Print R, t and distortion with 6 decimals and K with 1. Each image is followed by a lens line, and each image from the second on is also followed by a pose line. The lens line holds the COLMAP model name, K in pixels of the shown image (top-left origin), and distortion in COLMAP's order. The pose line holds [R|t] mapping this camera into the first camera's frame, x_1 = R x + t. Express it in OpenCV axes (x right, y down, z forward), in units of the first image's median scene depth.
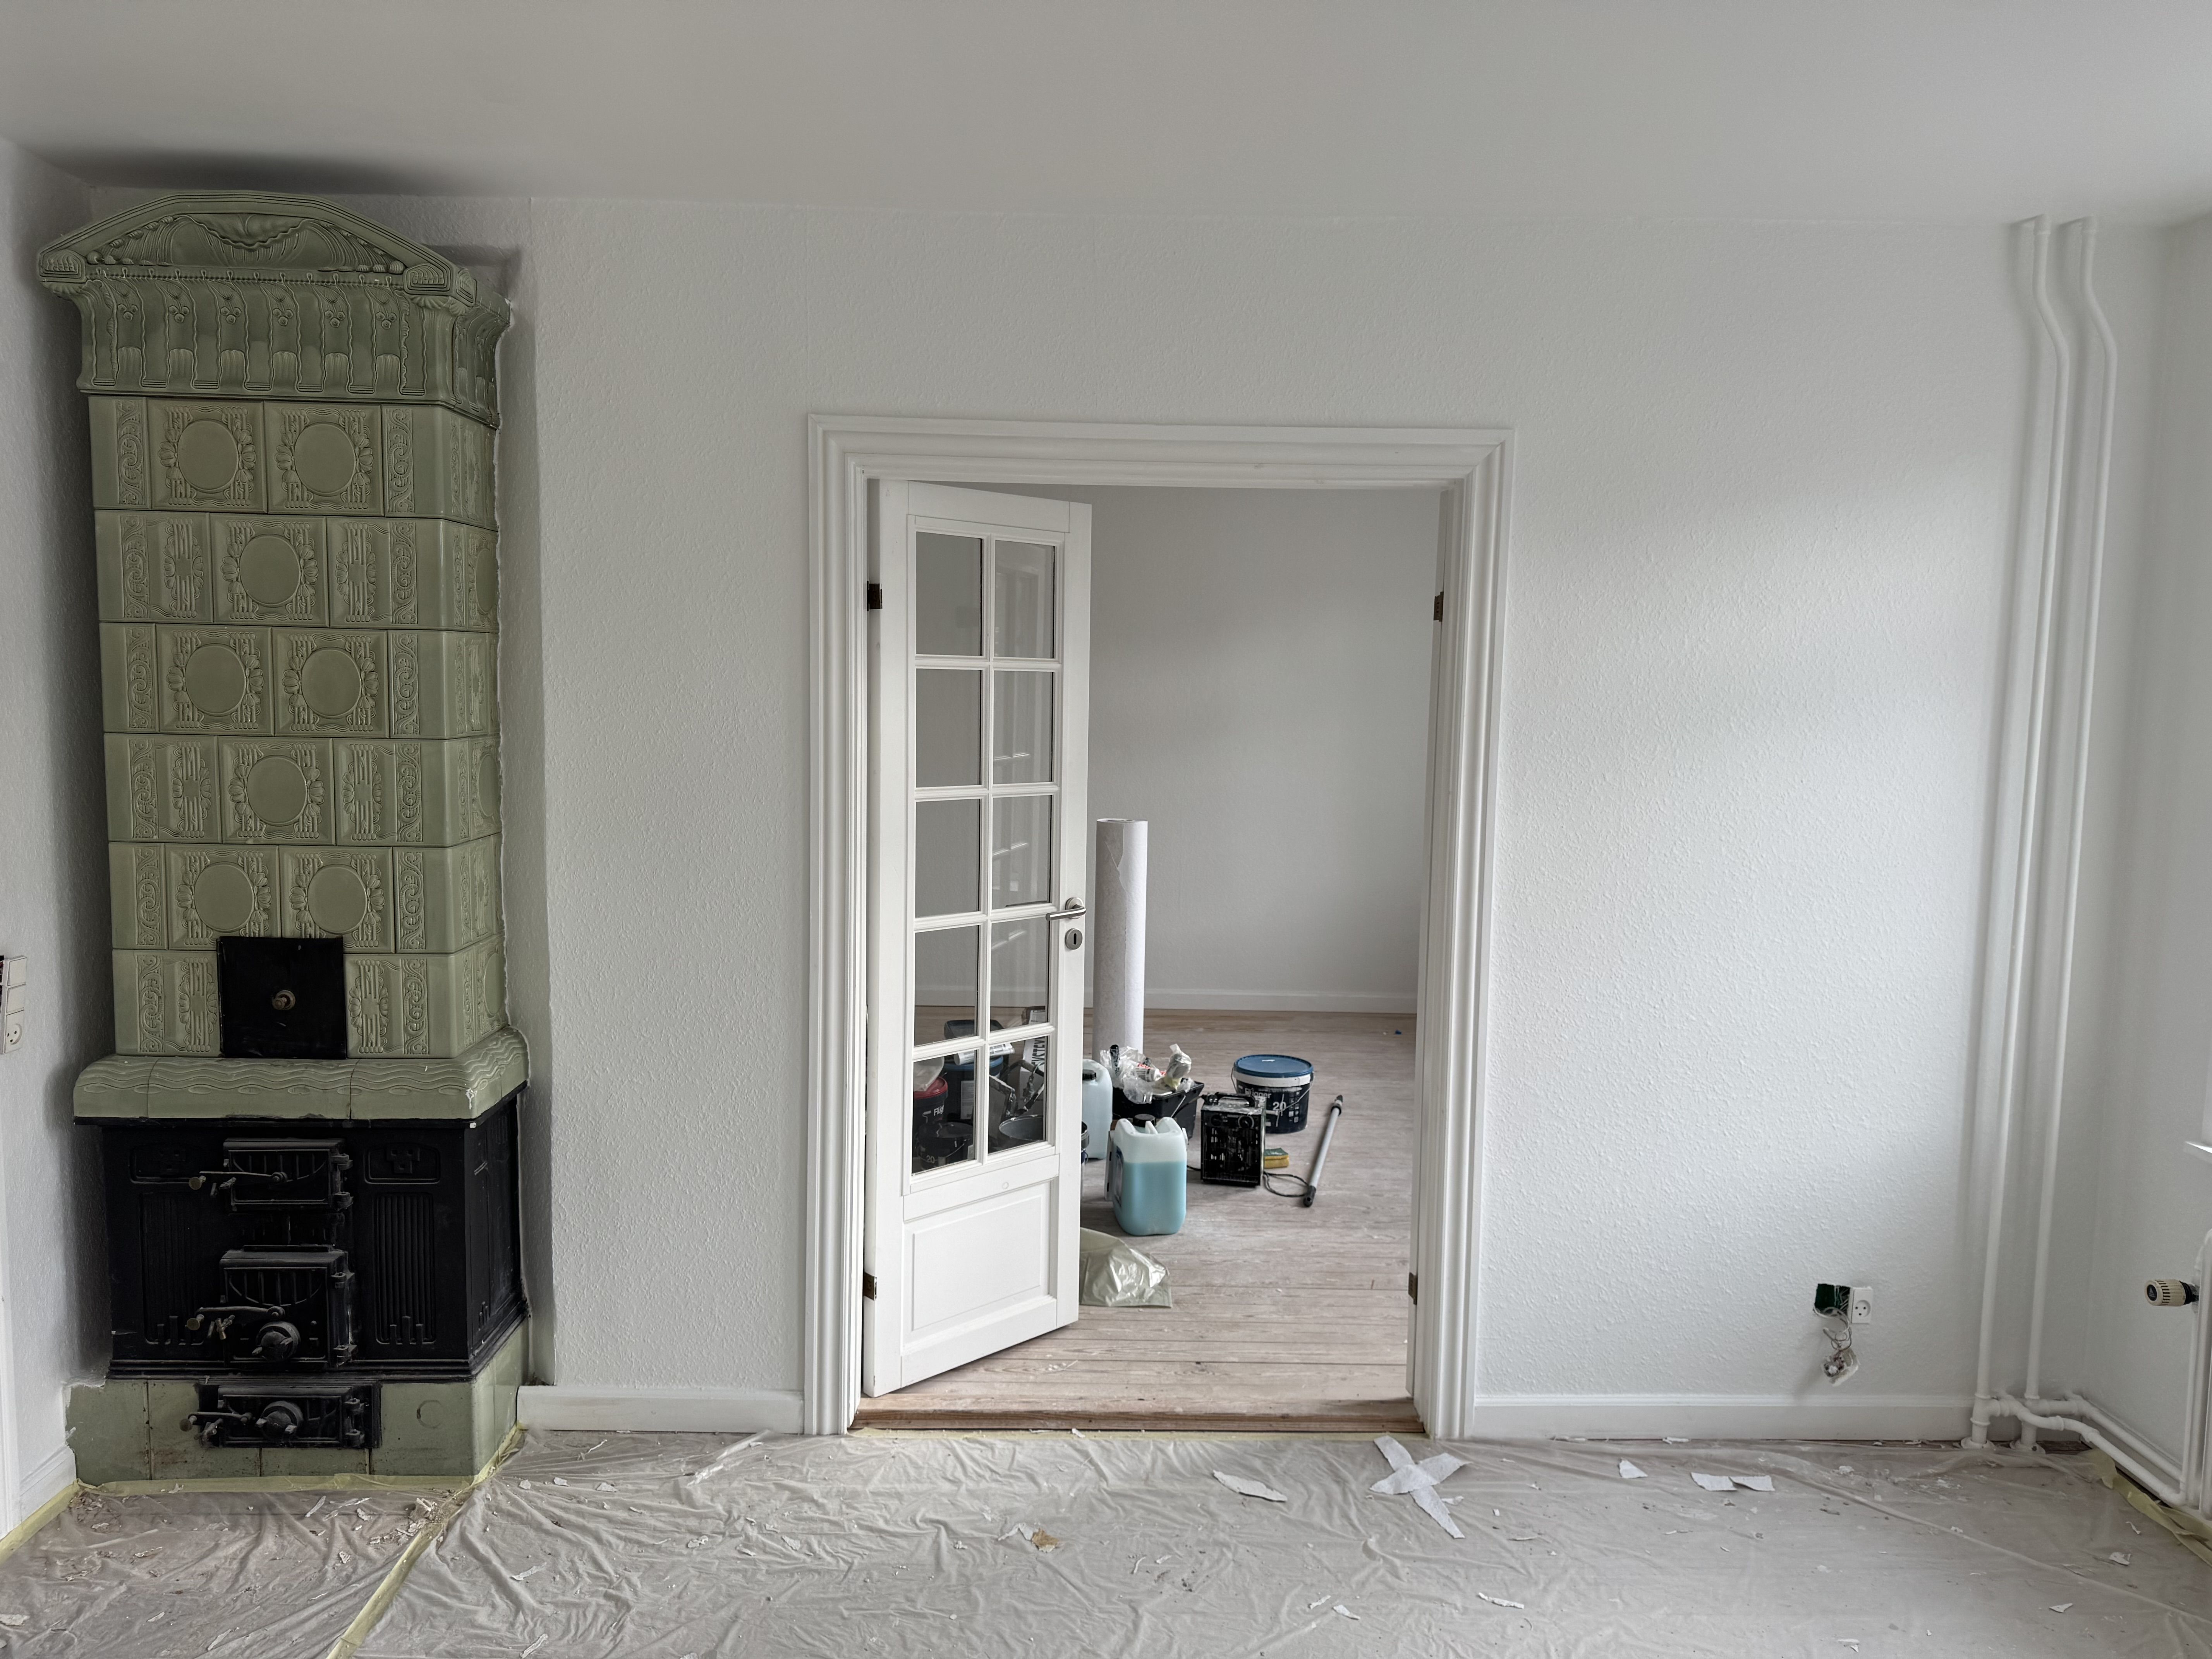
lens RADIAL K [[1565.5, 0, 1108.6], [0, 1565.5, 813.1], [0, 0, 1]] dist [0.064288, -0.087798]
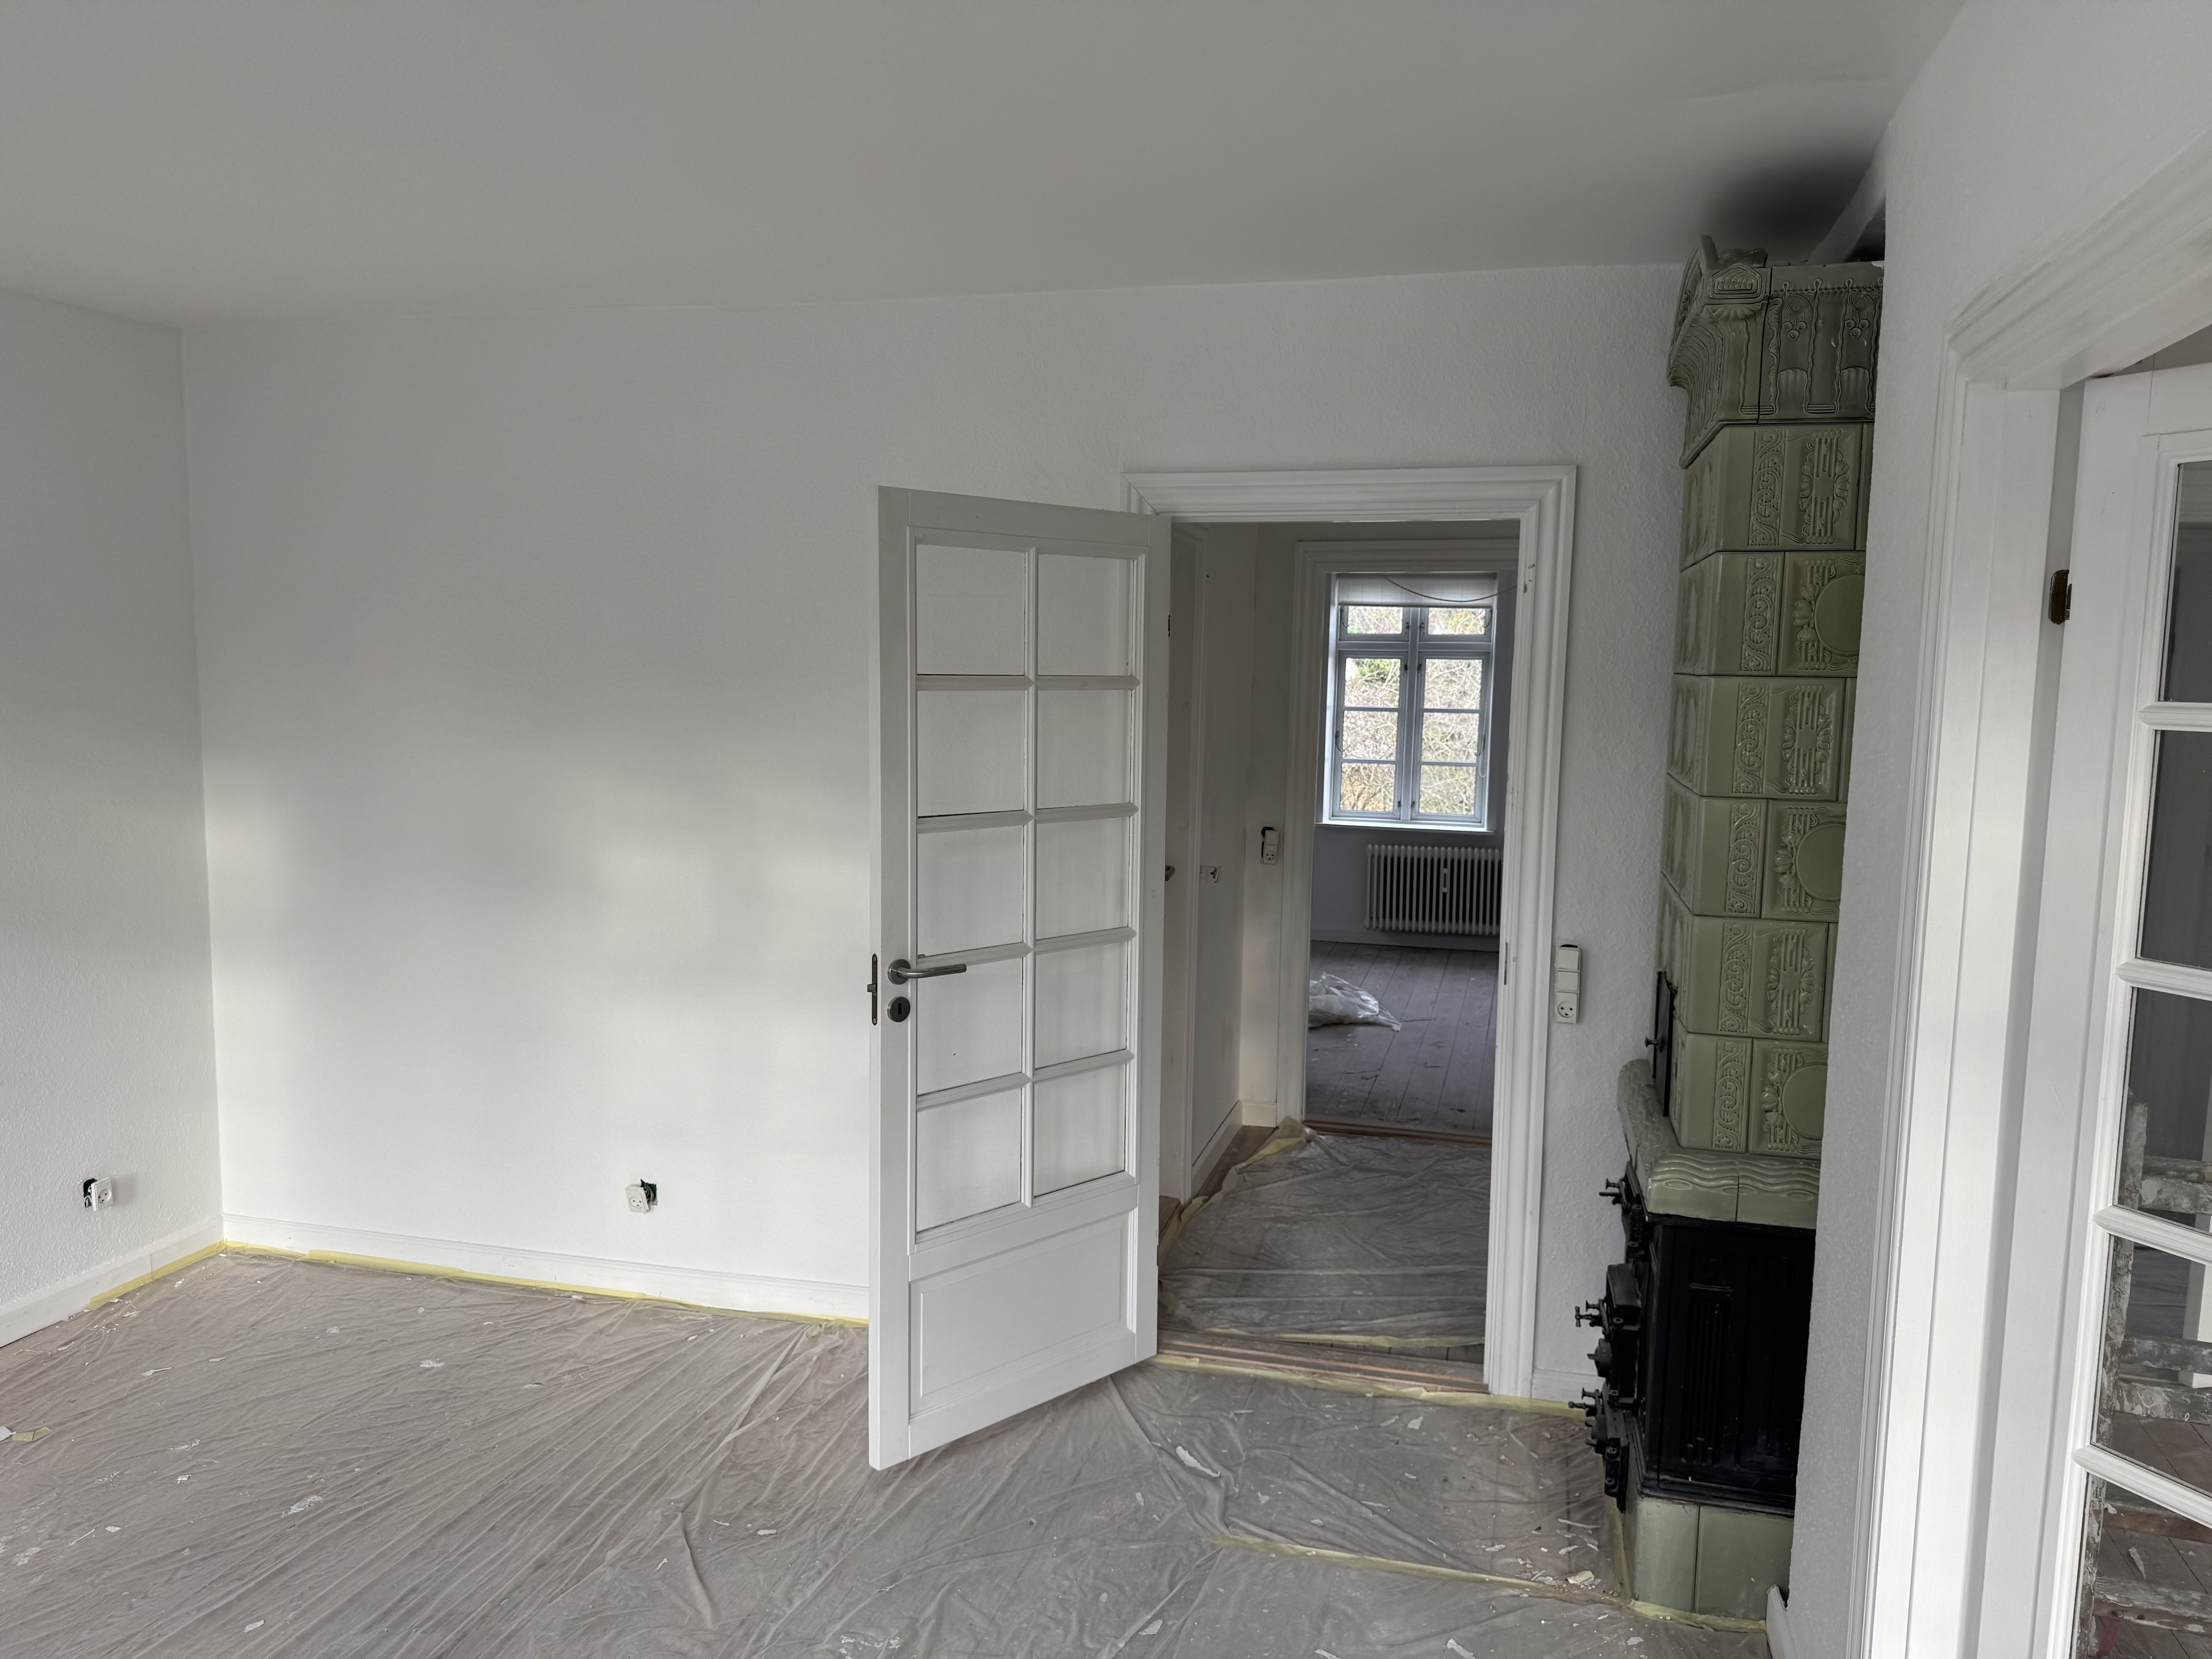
lens RADIAL K [[1555.6, 0, 1106.0], [0, 1555.6, 829.5], [0, 0, 1]] dist [0.222349, -0.465014]
pose [[-0.295657, 0.075420, -0.952312, 0.502214], [-0.103596, 0.988468, 0.110446, -0.089530], [0.949660, 0.131310, -0.284434, 0.895622]]
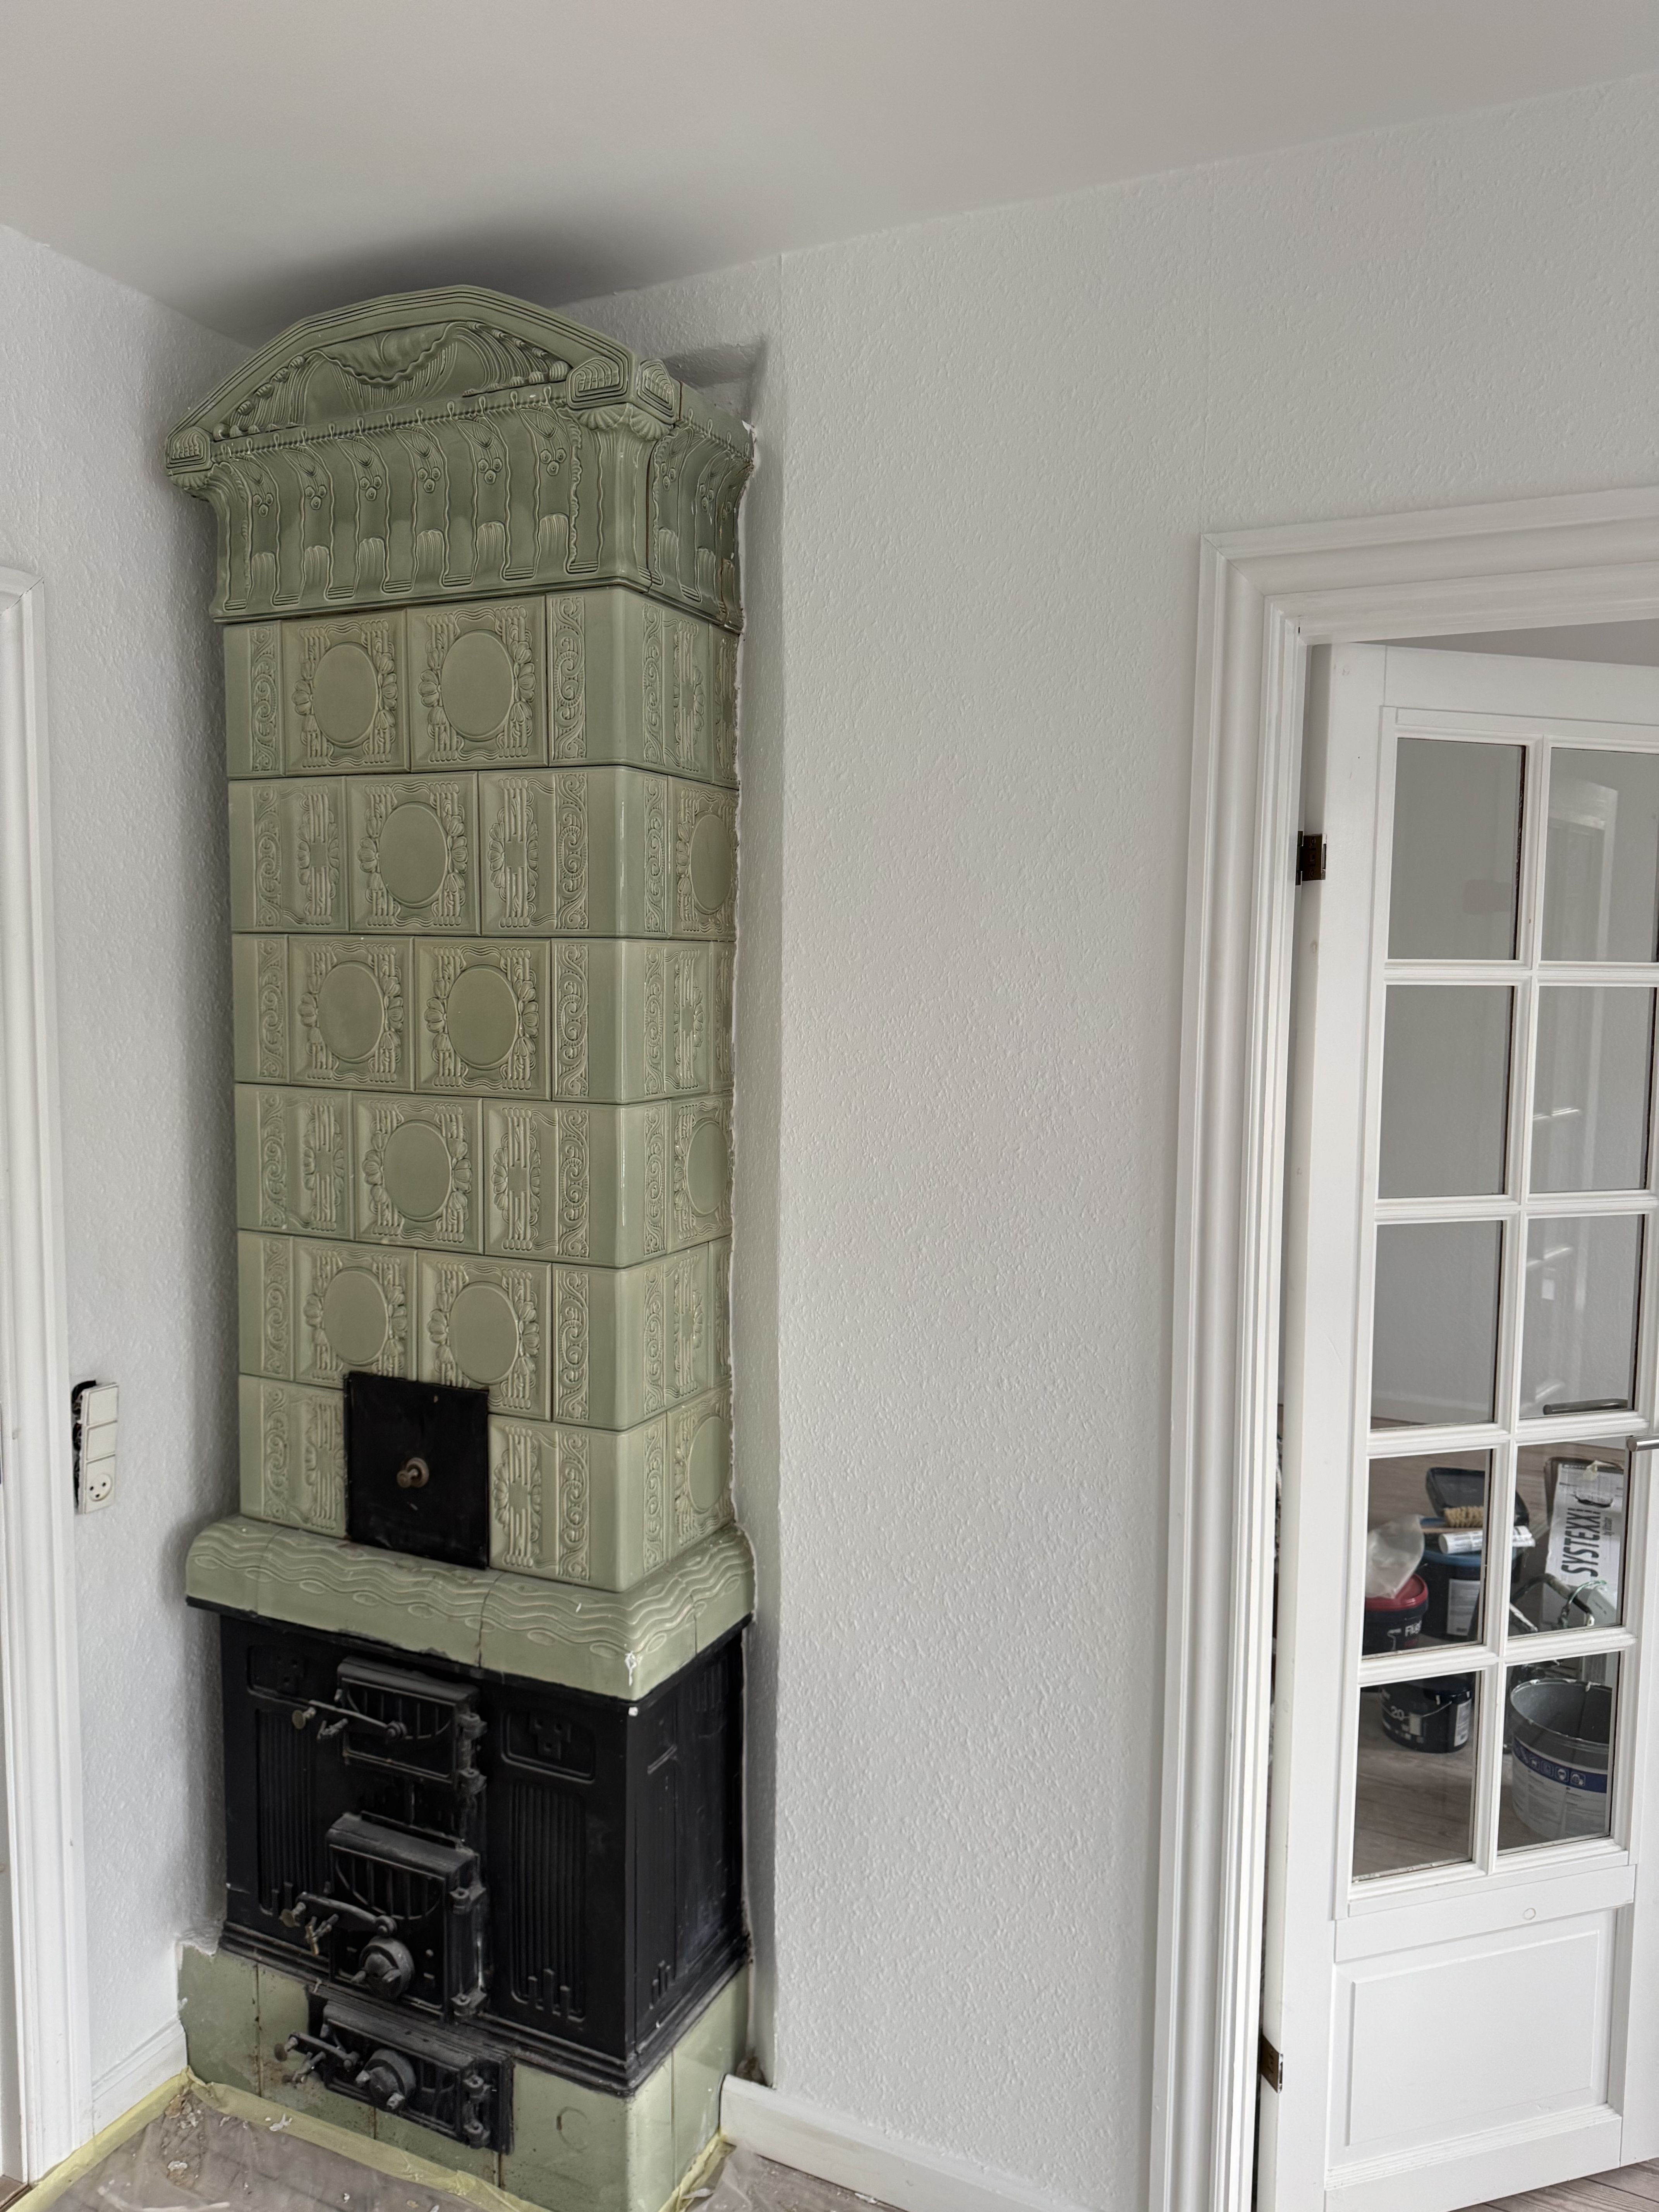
lens RADIAL K [[1565.5, 0, 829.5], [0, 1565.5, 1106.0], [0, 0, 1]] dist [0.064288, -0.087798]
pose [[0.891467, 0.031108, -0.452016, -0.050899], [-0.034408, 0.999407, 0.000919, -0.049343], [0.451777, 0.014734, 0.892009, 0.460452]]
